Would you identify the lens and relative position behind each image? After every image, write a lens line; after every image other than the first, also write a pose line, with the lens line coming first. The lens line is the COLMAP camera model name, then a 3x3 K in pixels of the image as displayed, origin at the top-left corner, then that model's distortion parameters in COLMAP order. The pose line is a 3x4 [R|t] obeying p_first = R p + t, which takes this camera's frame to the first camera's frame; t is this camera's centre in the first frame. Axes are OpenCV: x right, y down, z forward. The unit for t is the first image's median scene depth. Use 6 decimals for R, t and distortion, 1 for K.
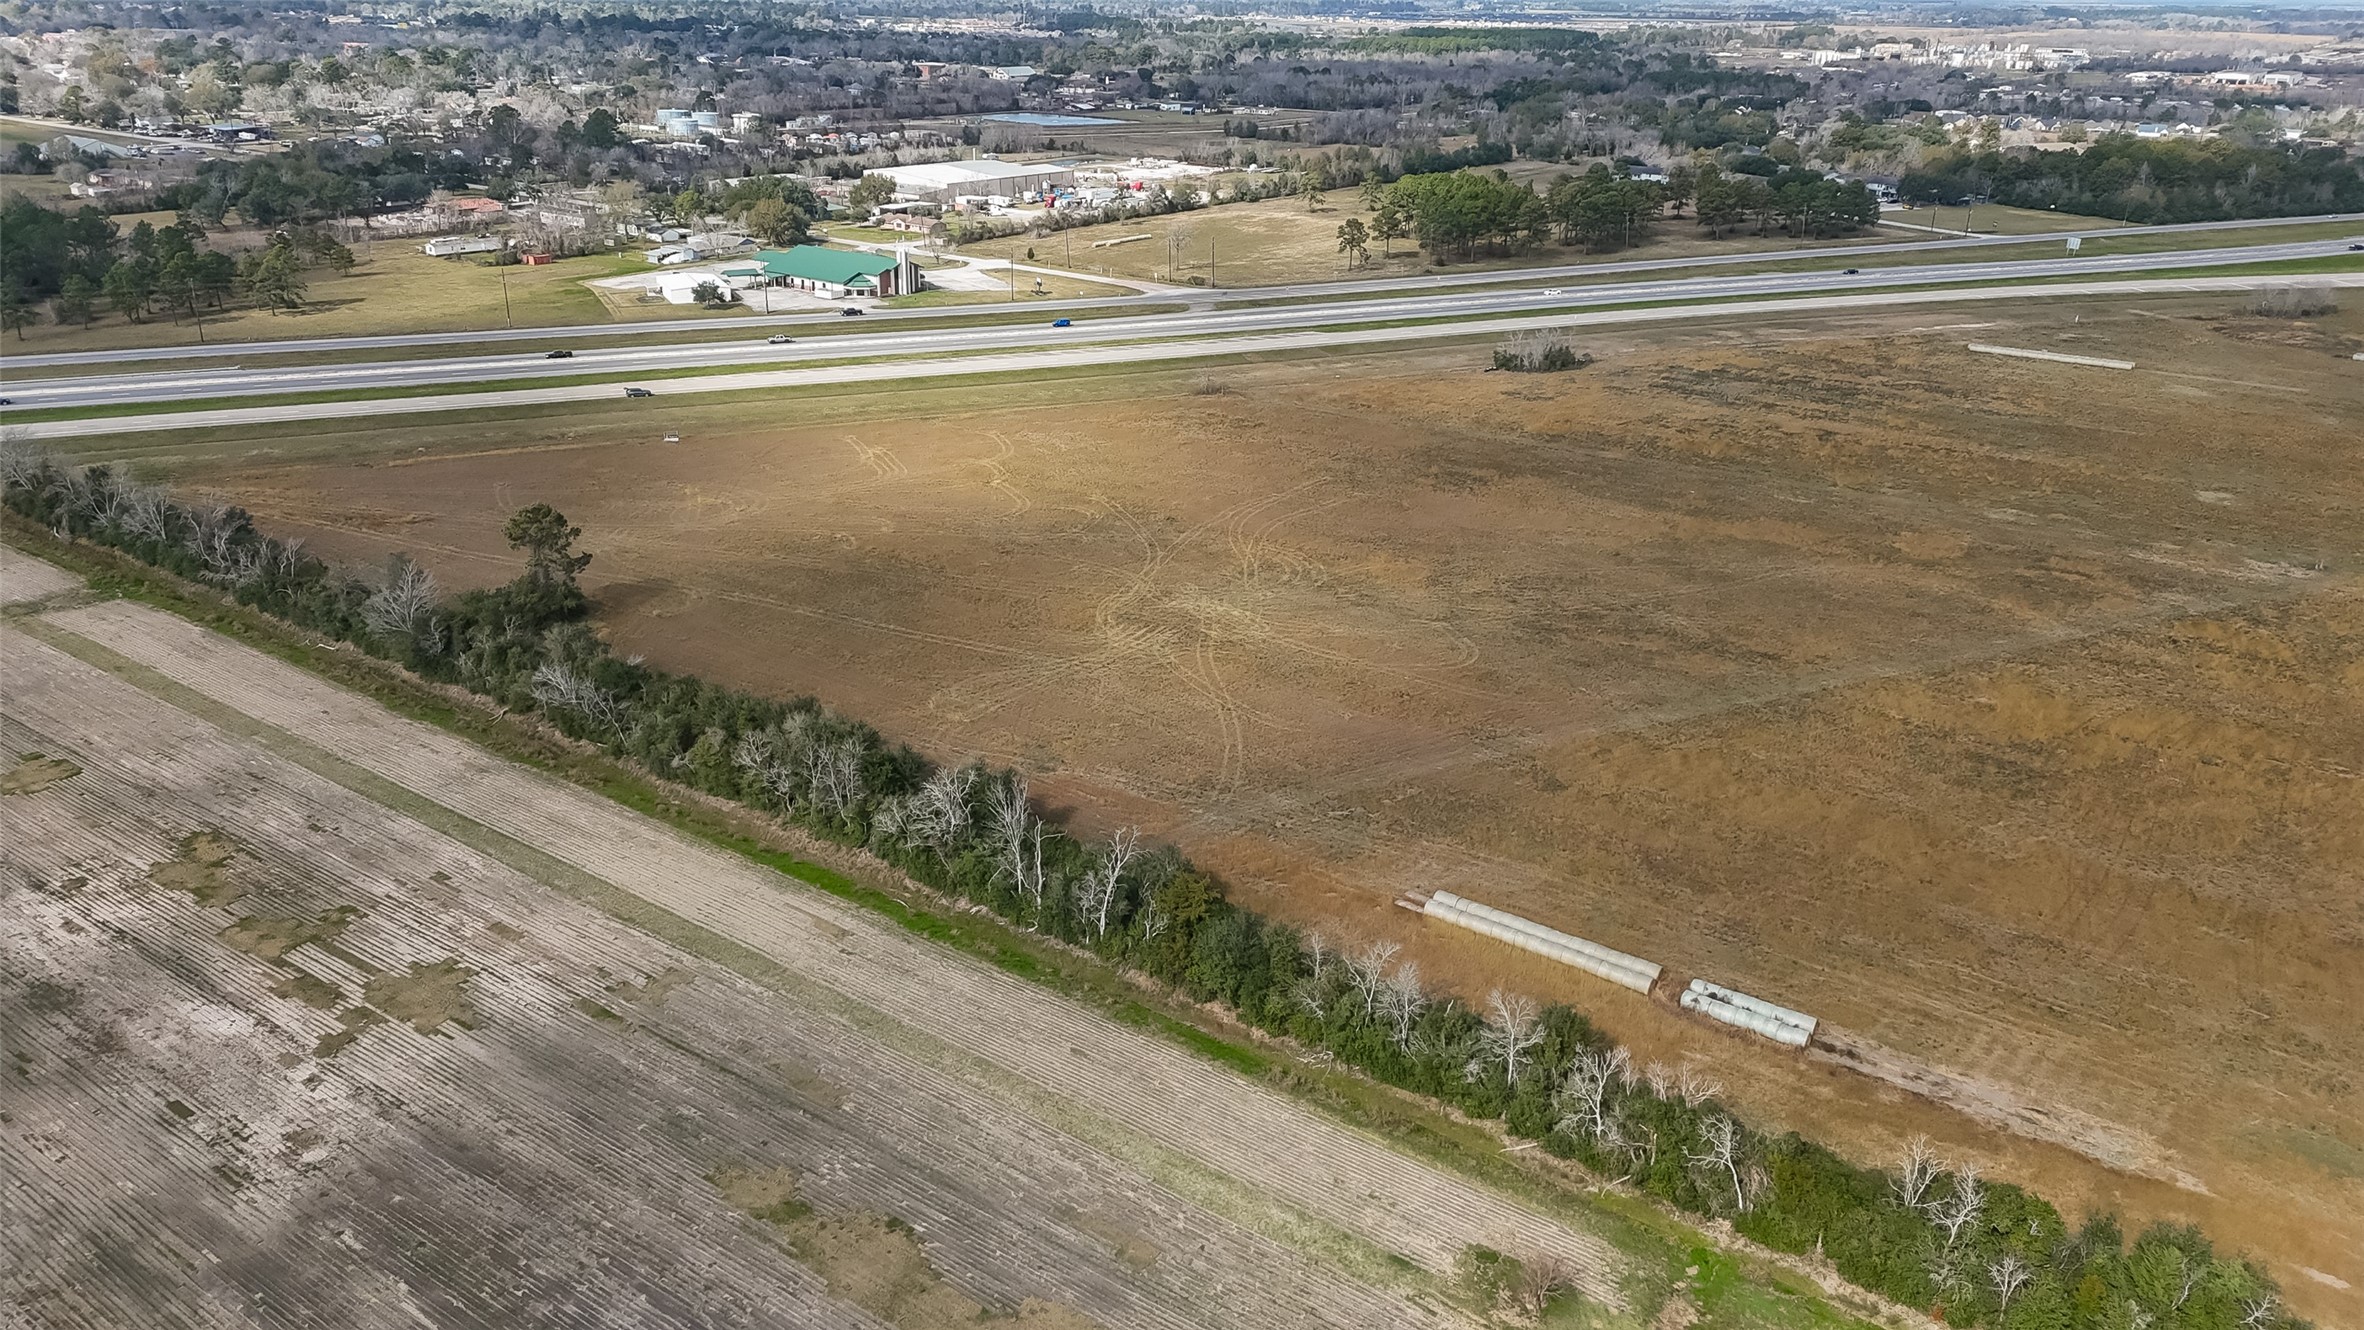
lens RADIAL K [[1736.8, 0, 1179.0], [0, 1736.8, 650.9], [0, 0, 1]] dist [0.089139, -0.084050]
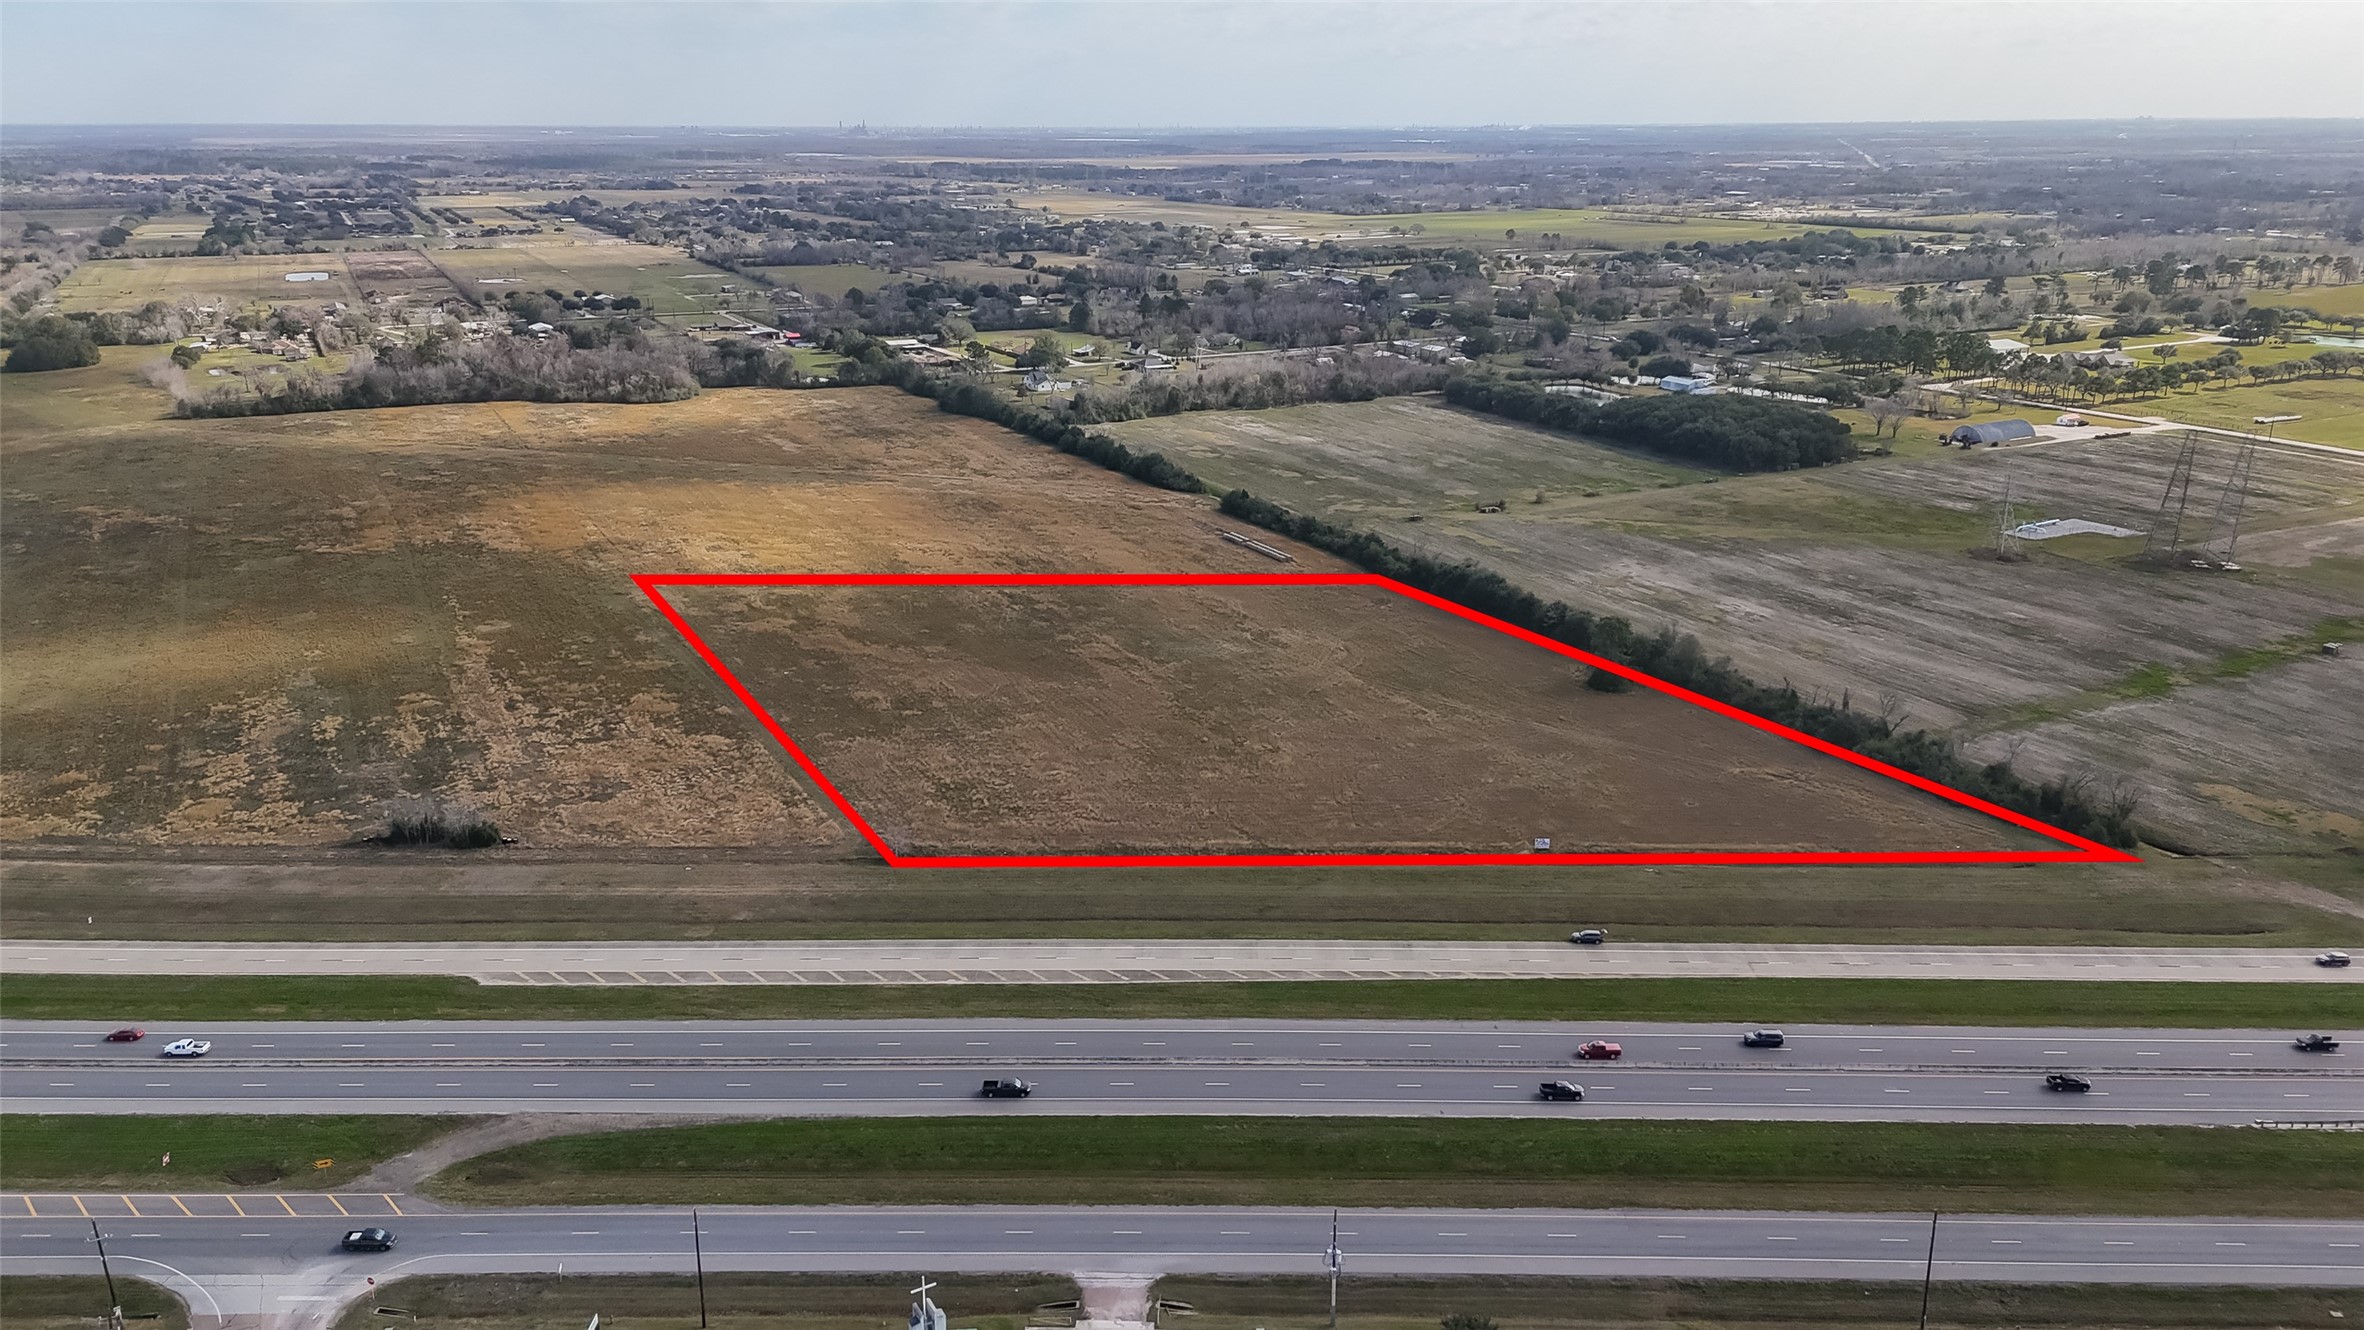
lens RADIAL K [[1726.8, 0, 1178.2], [0, 1726.8, 668.3], [0, 0, 1]] dist [0.087841, -0.076946]
pose [[-0.902041, -0.144926, 0.406594, -0.393795], [0.142312, 0.789435, 0.597110, -0.646224], [-0.407516, 0.596481, -0.691478, 1.378904]]
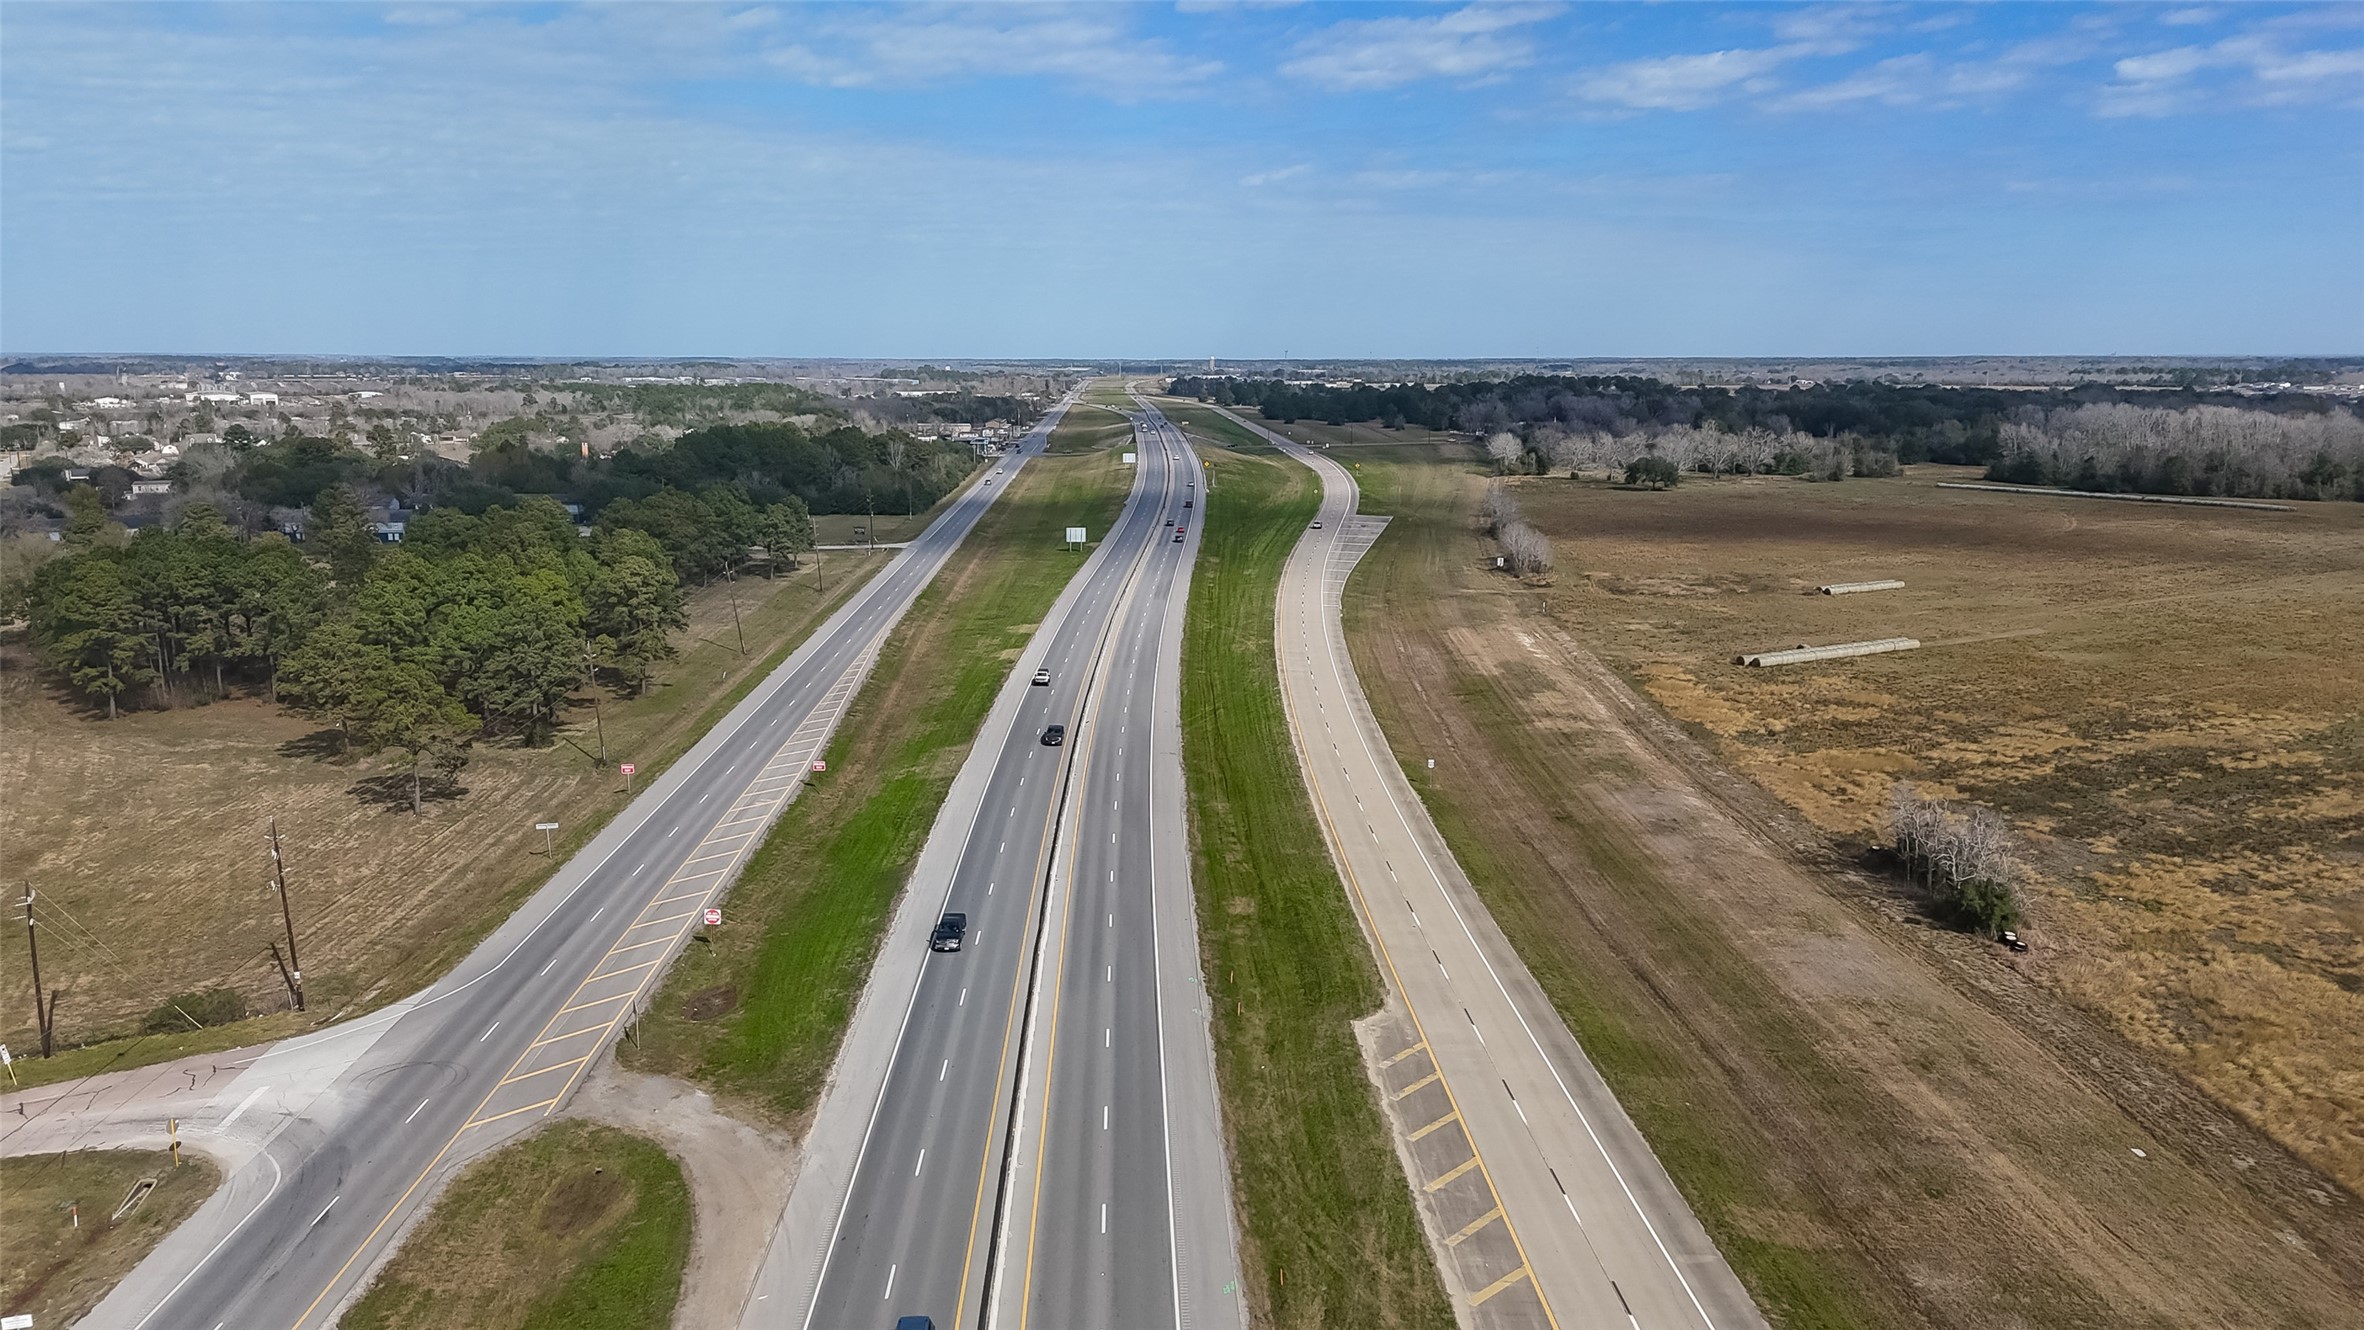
lens RADIAL K [[1726.8, 0, 1178.2], [0, 1726.8, 668.3], [0, 0, 1]] dist [0.087841, -0.076946]
pose [[0.388902, -0.180787, 0.903367, -0.186371], [0.336712, 0.940612, 0.043286, -0.283605], [-0.857543, 0.287340, 0.426679, 0.984916]]
